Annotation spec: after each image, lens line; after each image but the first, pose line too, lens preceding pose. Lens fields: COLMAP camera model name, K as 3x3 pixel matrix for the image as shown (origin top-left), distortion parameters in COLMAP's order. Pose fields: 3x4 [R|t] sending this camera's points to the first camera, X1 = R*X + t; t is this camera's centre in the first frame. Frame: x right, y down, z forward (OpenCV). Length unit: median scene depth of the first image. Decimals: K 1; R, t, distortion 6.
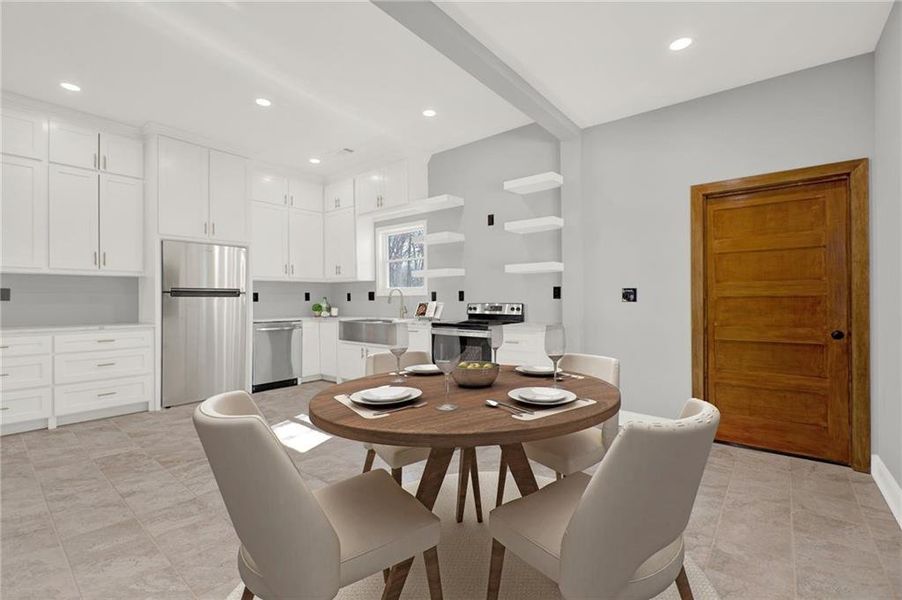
lens RADIAL K [[392.3, 0, 454.0], [0, 392.3, 302.4], [0, 0, 1]] dist [-0.031894, 0.003413]
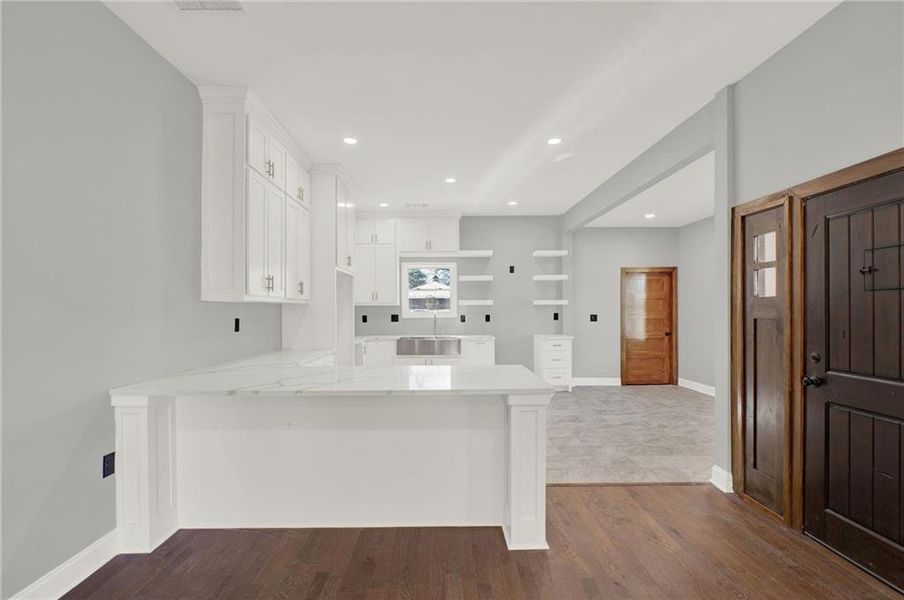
lens RADIAL K [[393.2, 0, 460.3], [0, 393.2, 314.7], [0, 0, 1]] dist [-0.031894, 0.003413]
pose [[0.765876, -0.004677, 0.642971, -0.979840], [0.005730, 0.999983, 0.000448, -0.029807], [-0.642963, 0.003341, 0.765890, -0.063156]]
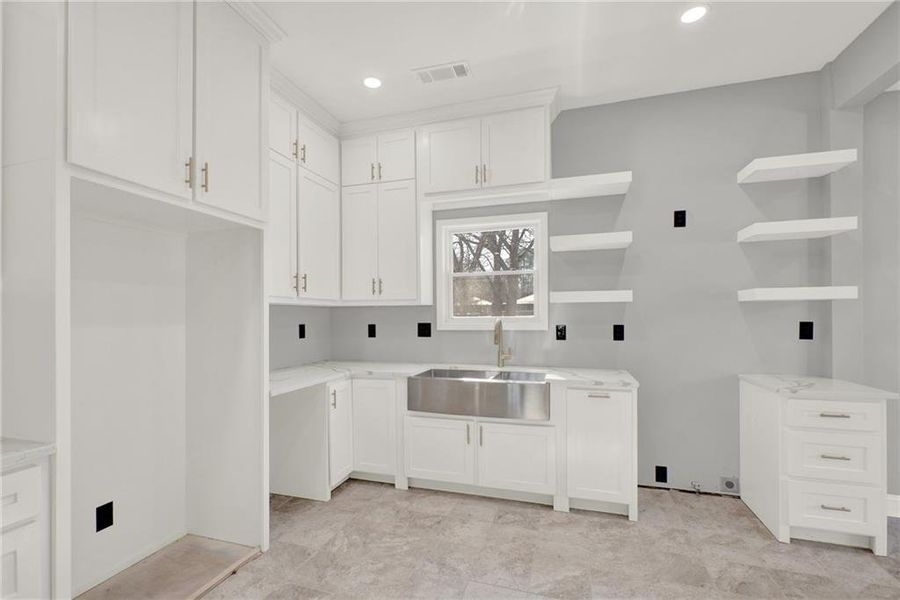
lens RADIAL K [[391.5, 0, 441.6], [0, 391.5, 321.8], [0, 0, 1]] dist [-0.031894, 0.003413]
pose [[0.937632, 0.000025, 0.347630, -0.467398], [0.000833, 0.999997, -0.002319, -0.032168], [-0.347629, 0.002464, 0.937629, 0.481254]]
